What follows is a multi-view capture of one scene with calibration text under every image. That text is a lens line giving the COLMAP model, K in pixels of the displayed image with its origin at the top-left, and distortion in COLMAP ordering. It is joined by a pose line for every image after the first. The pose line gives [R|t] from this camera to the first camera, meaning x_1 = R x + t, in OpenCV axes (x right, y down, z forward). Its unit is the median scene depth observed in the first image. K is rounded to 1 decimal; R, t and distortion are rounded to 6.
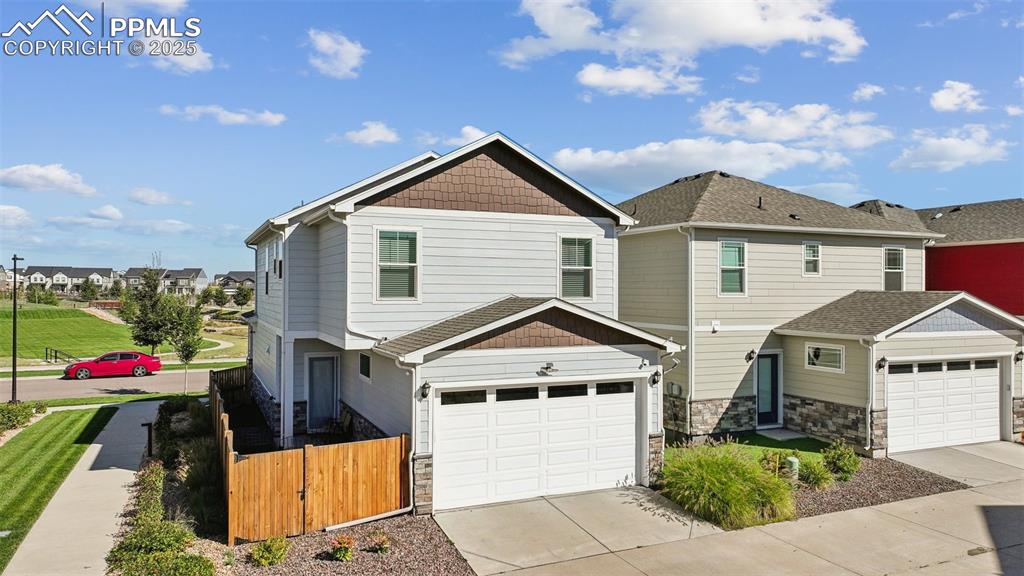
lens RADIAL K [[729.5, 0, 524.1], [0, 729.5, 282.0], [0, 0, 1]] dist [0.003356, 0.001915]
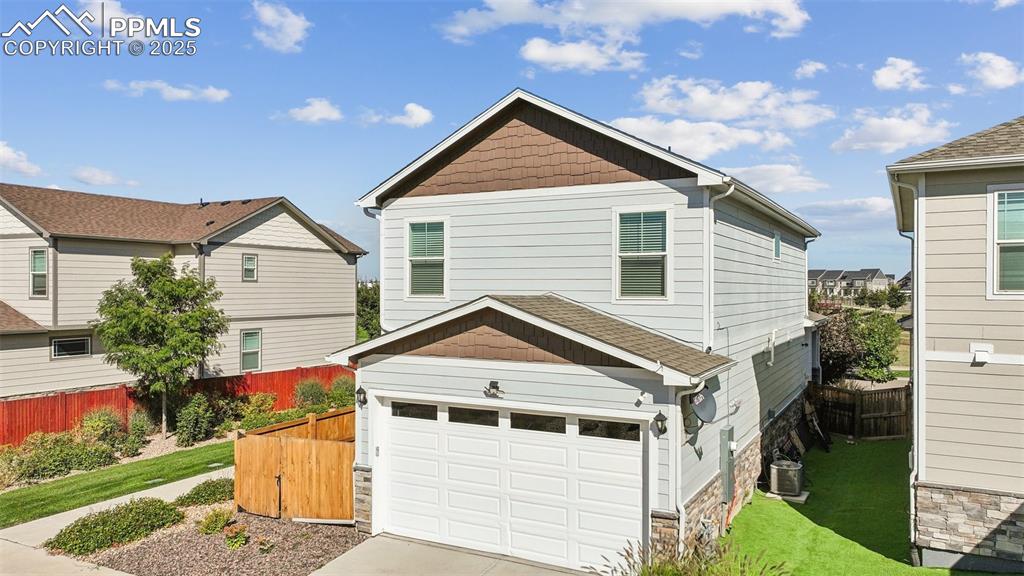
lens RADIAL K [[732.6, 0, 512.0], [0, 732.6, 288.0], [0, 0, 1]] dist [0.003256, 0.004076]
pose [[0.608340, -0.002651, -0.793672, 0.567587], [0.007616, 0.999968, 0.002498, 0.010435], [0.793640, -0.007564, 0.608341, 0.479709]]
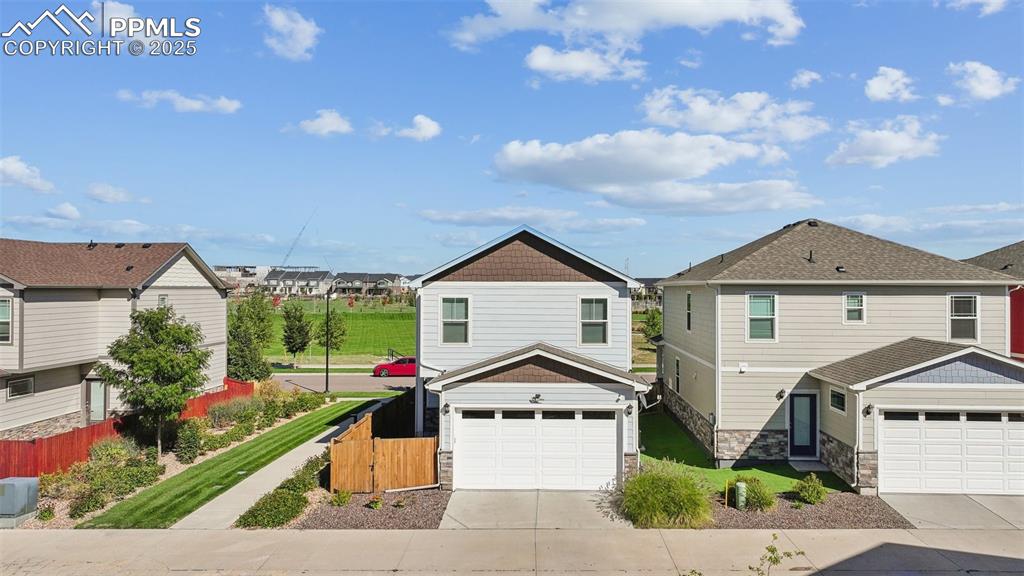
lens RADIAL K [[739.6, 0, 538.1], [0, 739.6, 277.5], [0, 0, 1]] dist [0.003502, 0.001760]
pose [[0.902944, -0.006710, -0.429705, 0.564170], [0.003684, 0.999962, -0.007874, -0.089313], [0.429742, 0.005527, 0.902935, -0.249490]]
